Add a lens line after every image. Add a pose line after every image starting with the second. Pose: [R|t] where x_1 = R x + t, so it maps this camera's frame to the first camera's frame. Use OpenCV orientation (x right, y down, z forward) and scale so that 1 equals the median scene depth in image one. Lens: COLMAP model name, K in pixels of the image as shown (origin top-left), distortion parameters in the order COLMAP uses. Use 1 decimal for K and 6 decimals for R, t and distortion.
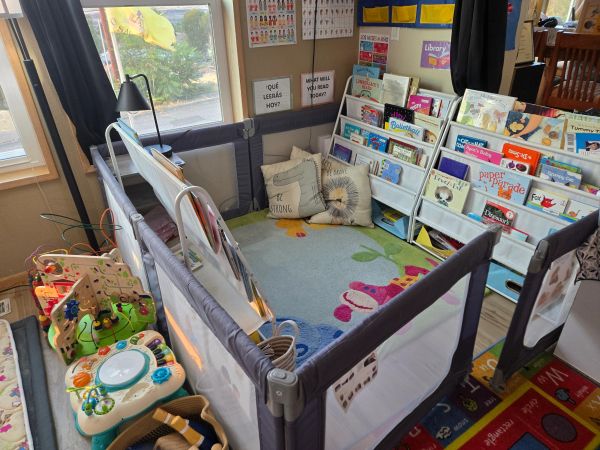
lens RADIAL K [[399.5, 0, 302.4], [0, 399.5, 223.0], [0, 0, 1]] dist [0.088815, -0.075447]
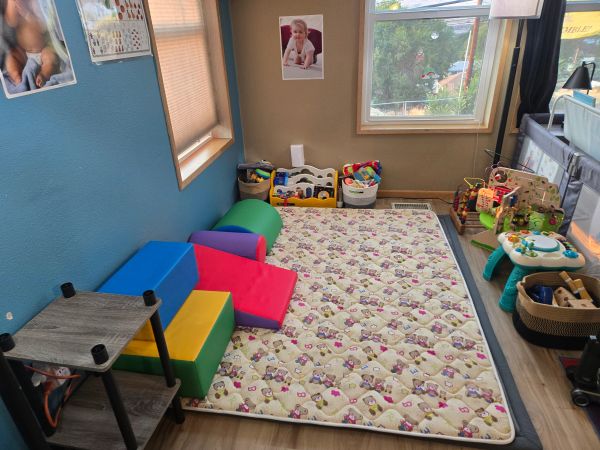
lens RADIAL K [[399.5, 0, 302.4], [0, 399.5, 223.0], [0, 0, 1]] dist [0.088815, -0.075447]
pose [[0.723493, 0.302107, -0.620717, -0.079328], [-0.312627, 0.945056, 0.095574, 0.210704], [0.615486, 0.124906, 0.778187, -0.382740]]
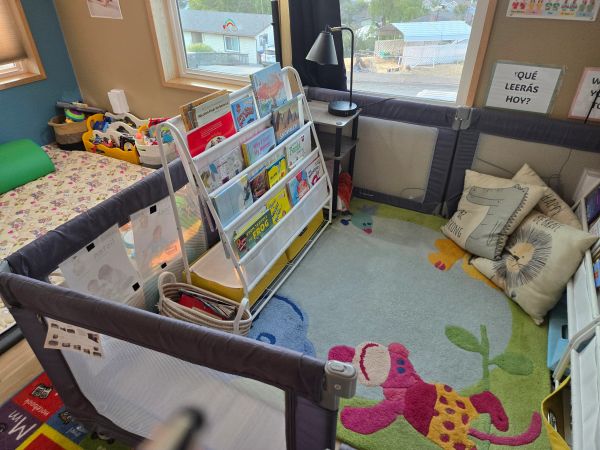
lens RADIAL K [[399.5, 0, 302.4], [0, 399.5, 223.0], [0, 0, 1]] dist [0.088815, -0.075447]
pose [[0.480381, 0.501344, -0.719645, 0.391078], [-0.429090, 0.849959, 0.305699, -0.167034], [0.764929, 0.161940, 0.623426, 0.285735]]
